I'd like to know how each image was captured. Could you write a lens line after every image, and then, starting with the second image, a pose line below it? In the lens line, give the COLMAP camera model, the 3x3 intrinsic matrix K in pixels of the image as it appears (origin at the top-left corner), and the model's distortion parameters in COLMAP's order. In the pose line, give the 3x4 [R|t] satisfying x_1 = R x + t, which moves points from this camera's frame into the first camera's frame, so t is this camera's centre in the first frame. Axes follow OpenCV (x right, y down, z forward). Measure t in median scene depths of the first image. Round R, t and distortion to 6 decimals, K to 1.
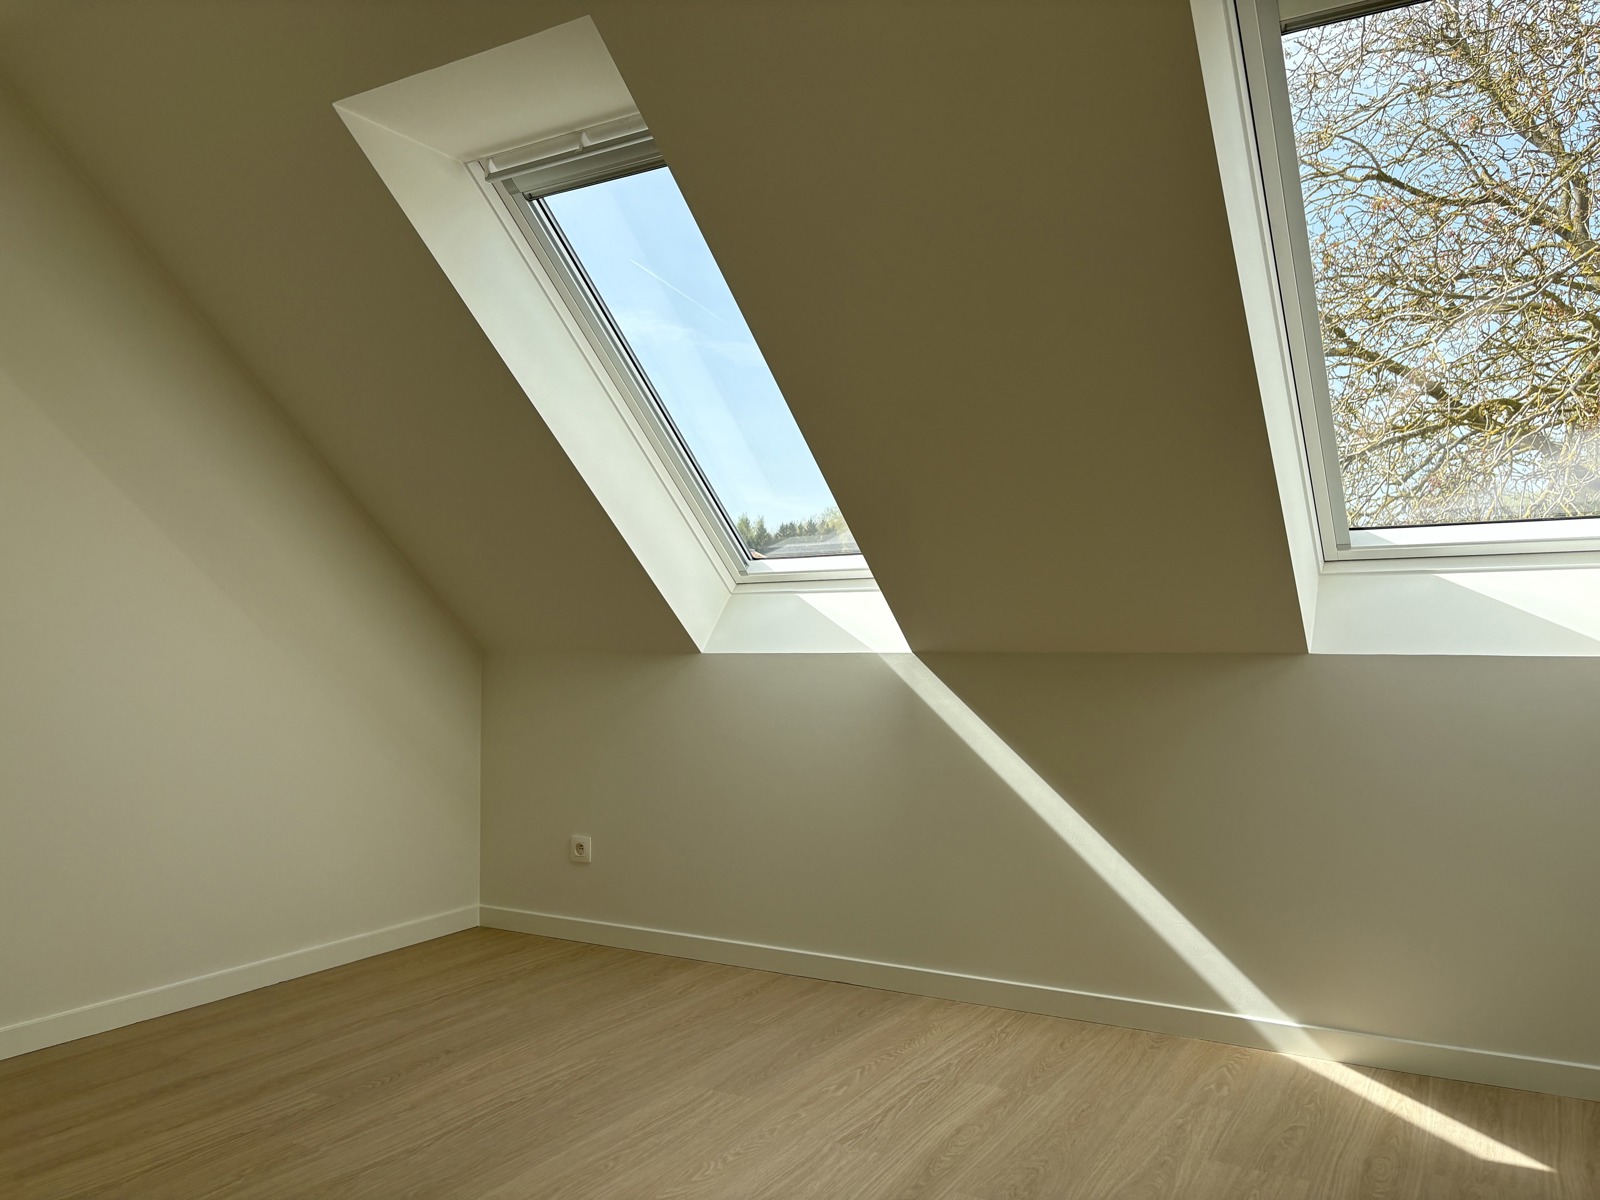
lens RADIAL K [[1203.3, 0, 798.0], [0, 1203.3, 602.3], [0, 0, 1]] dist [0.048593, -0.054624]
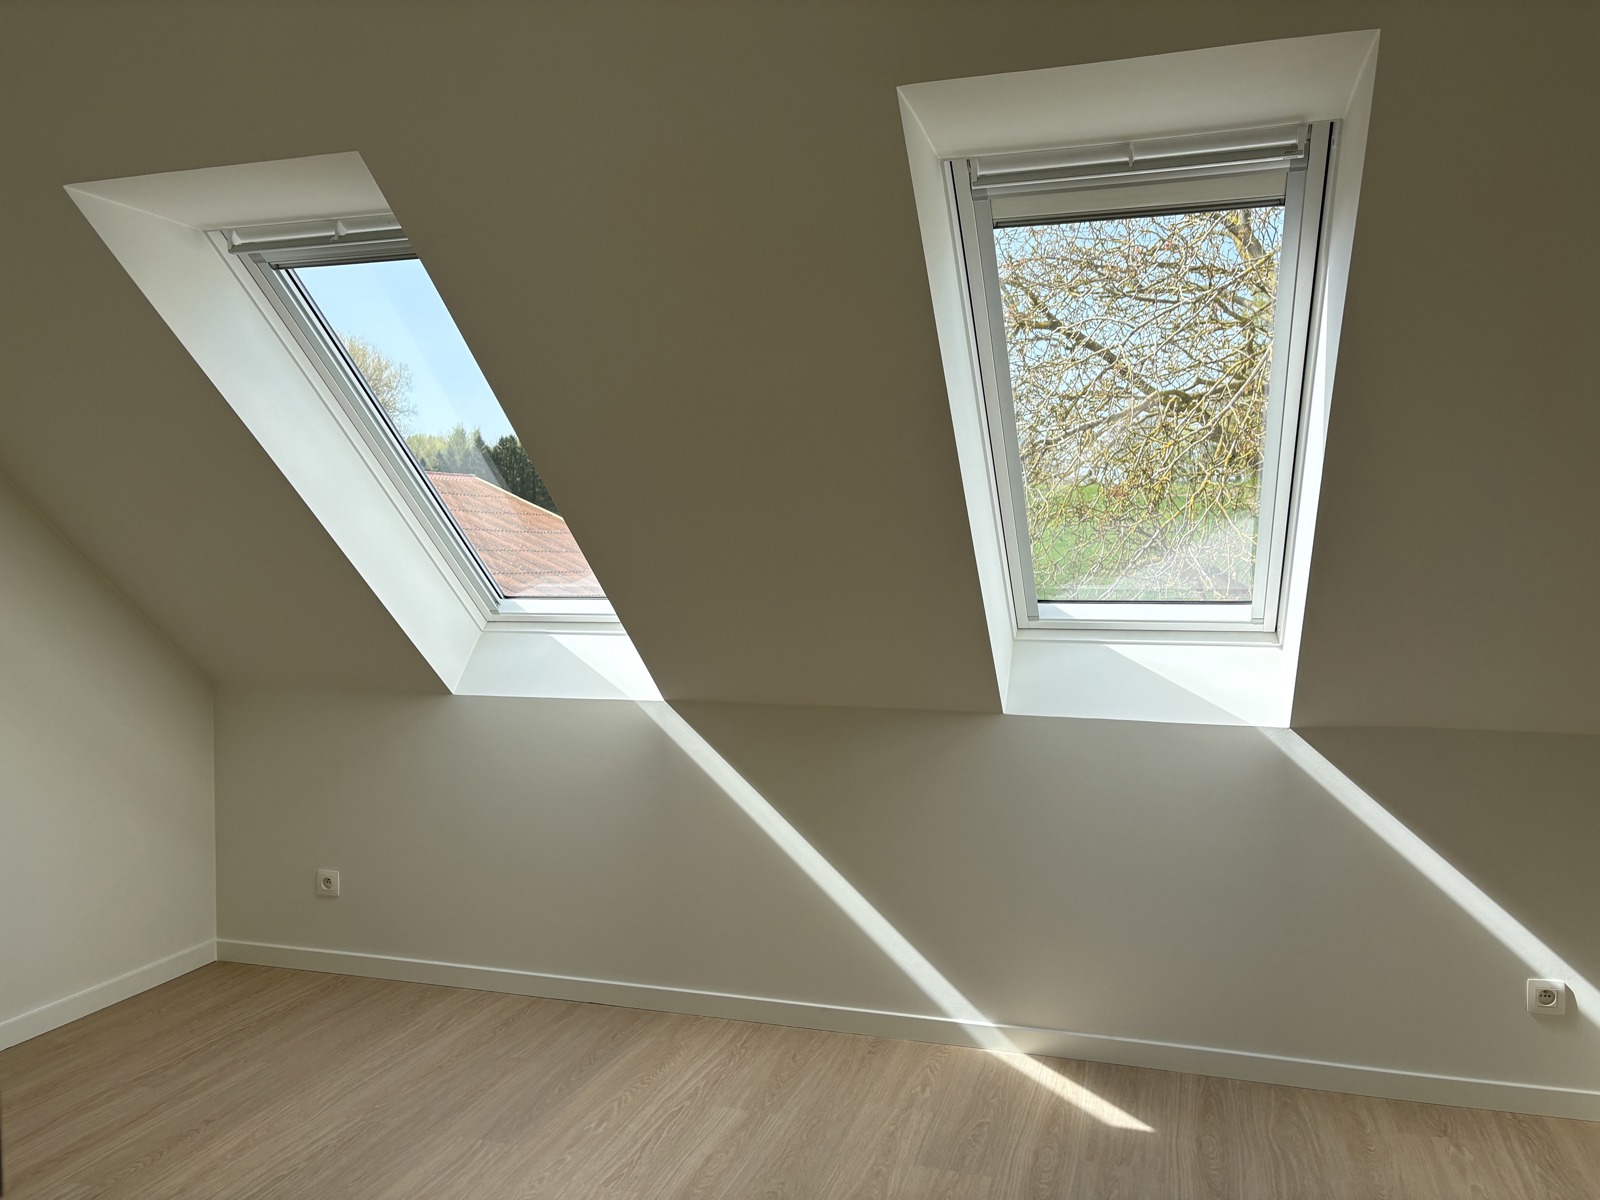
lens RADIAL K [[1203.3, 0, 810.7], [0, 1203.3, 606.0], [0, 0, 1]] dist [0.048593, -0.054624]
pose [[0.971945, -0.003526, 0.235183, -0.034010], [-0.013864, 0.997290, 0.072248, -0.142060], [-0.234801, -0.073481, 0.969262, -0.079892]]
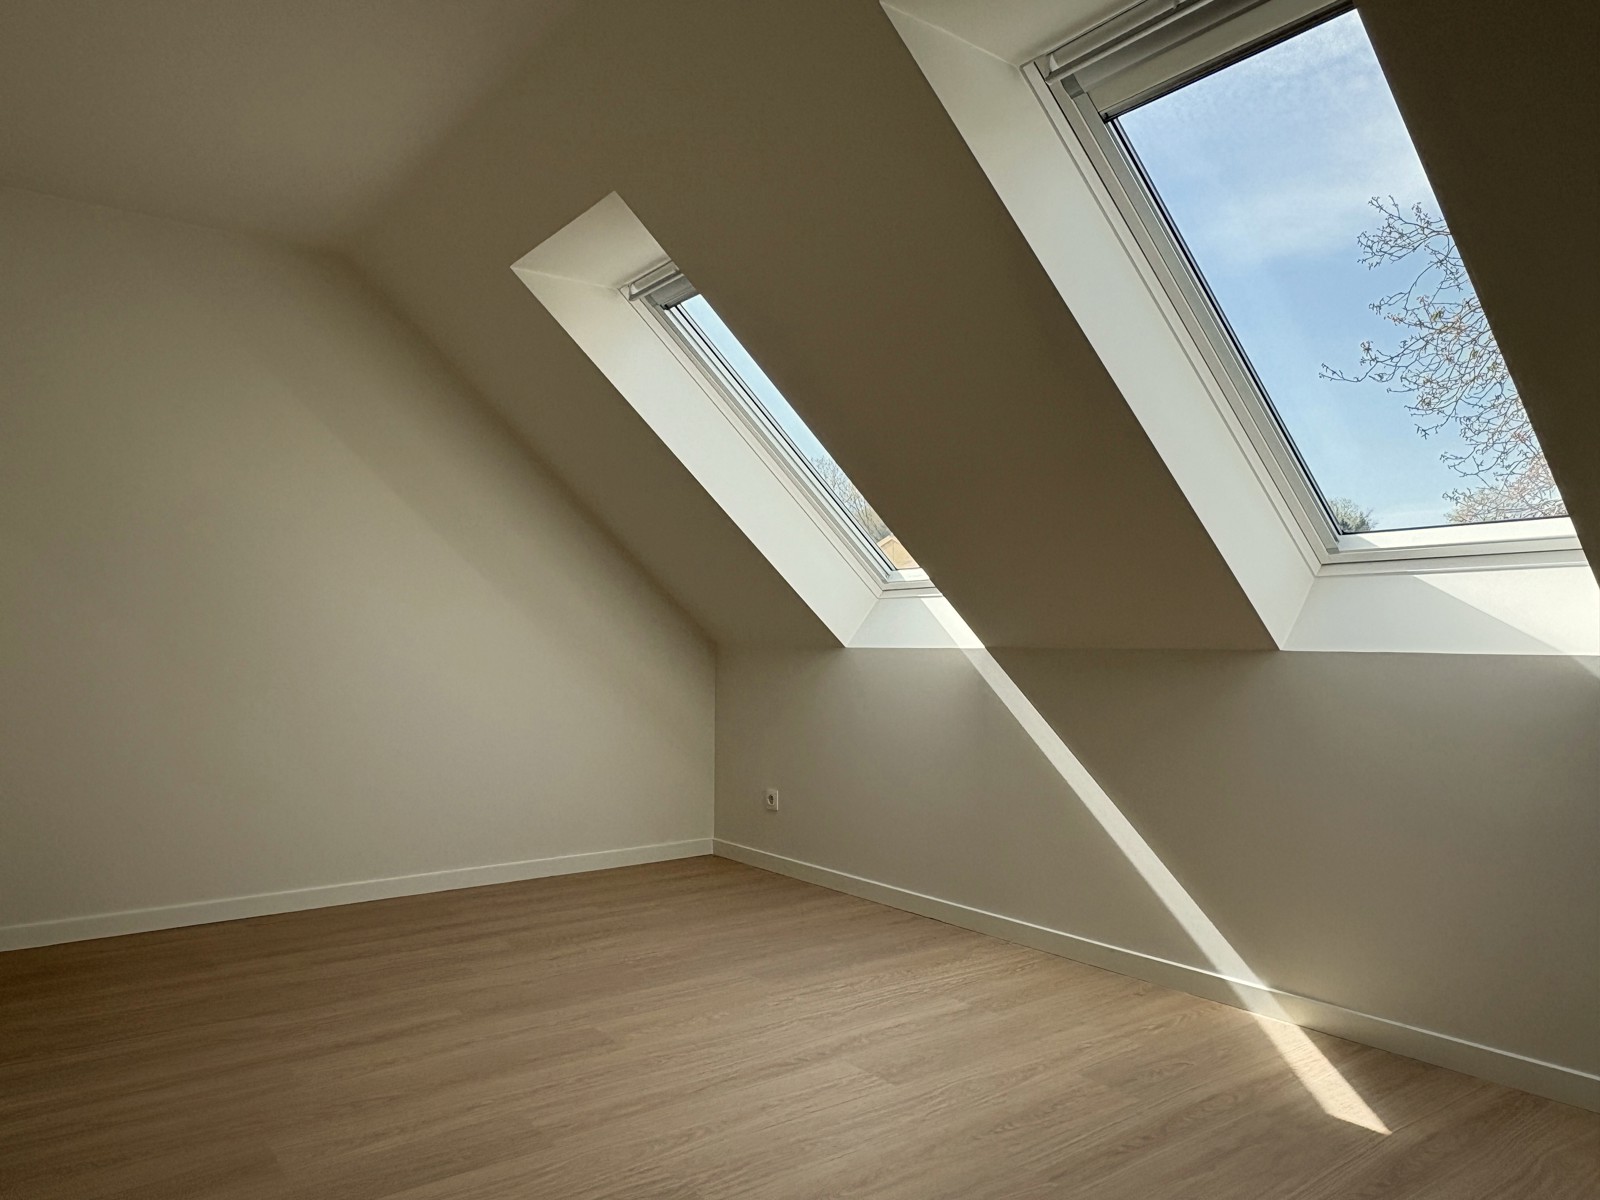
lens RADIAL K [[1084.6, 0, 804.5], [0, 1084.6, 621.9], [0, 0, 1]] dist [0.000637, -0.006650]
pose [[0.922485, -0.001106, -0.386031, 0.399024], [0.007402, 0.999863, 0.014822, -0.001203], [0.385962, -0.016531, 0.922367, -0.058902]]
